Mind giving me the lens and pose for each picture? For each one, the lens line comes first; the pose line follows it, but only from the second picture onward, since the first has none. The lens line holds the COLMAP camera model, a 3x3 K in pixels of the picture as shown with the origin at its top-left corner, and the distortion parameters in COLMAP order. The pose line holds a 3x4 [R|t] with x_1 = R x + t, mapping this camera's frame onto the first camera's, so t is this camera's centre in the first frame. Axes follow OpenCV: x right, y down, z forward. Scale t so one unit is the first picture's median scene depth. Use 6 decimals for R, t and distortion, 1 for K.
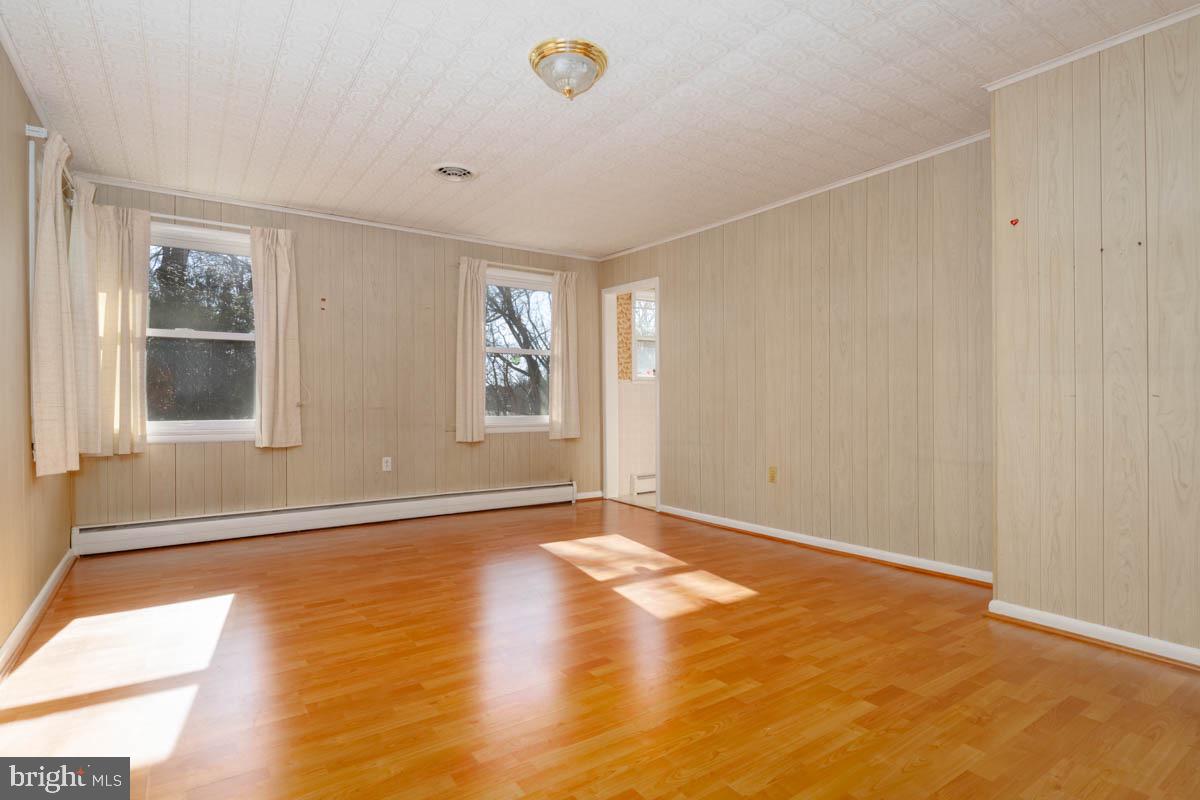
lens RADIAL K [[605.4, 0, 608.2], [0, 605.4, 401.7], [0, 0, 1]] dist [0.006825, -0.009620]
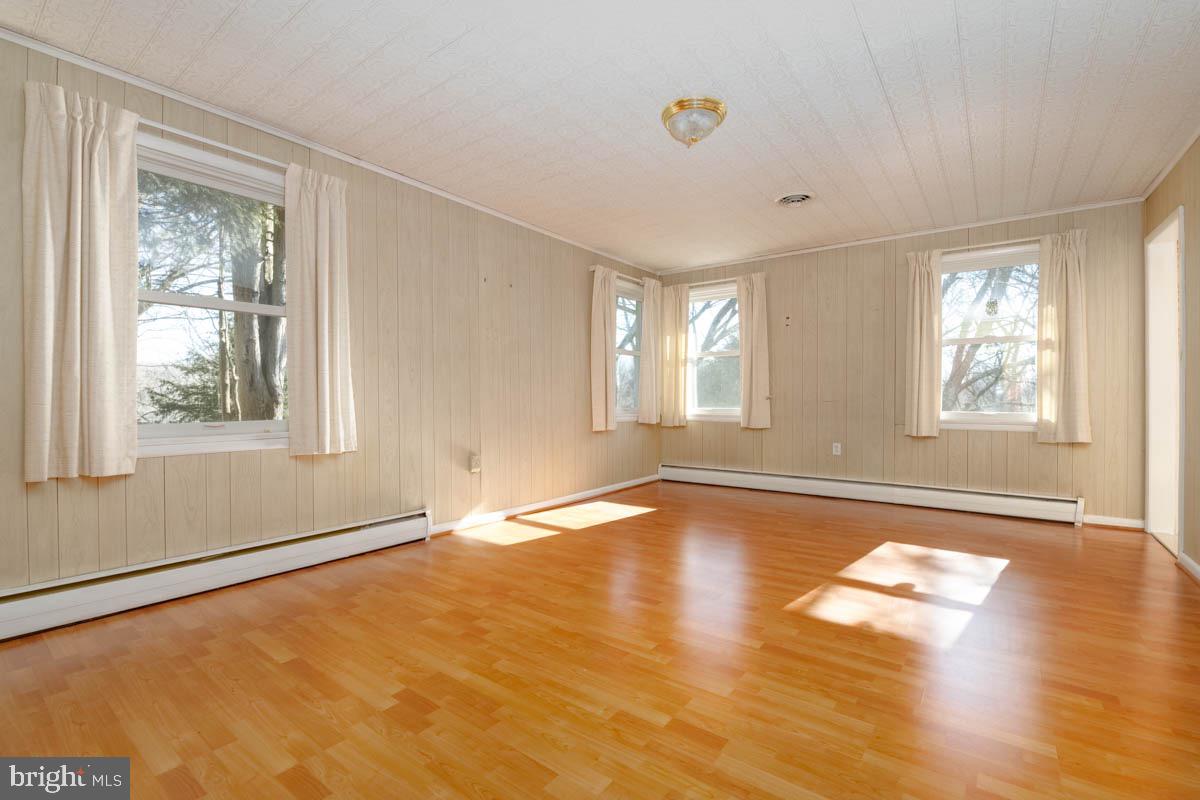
lens RADIAL K [[521.3, 0, 610.0], [0, 521.3, 401.5], [0, 0, 1]] dist [-0.016024, -0.000362]
pose [[0.323648, 0.009374, -0.946131, 0.556354], [-0.000605, 0.999953, 0.009700, 0.001625], [0.946177, -0.002567, 0.323639, 0.323475]]
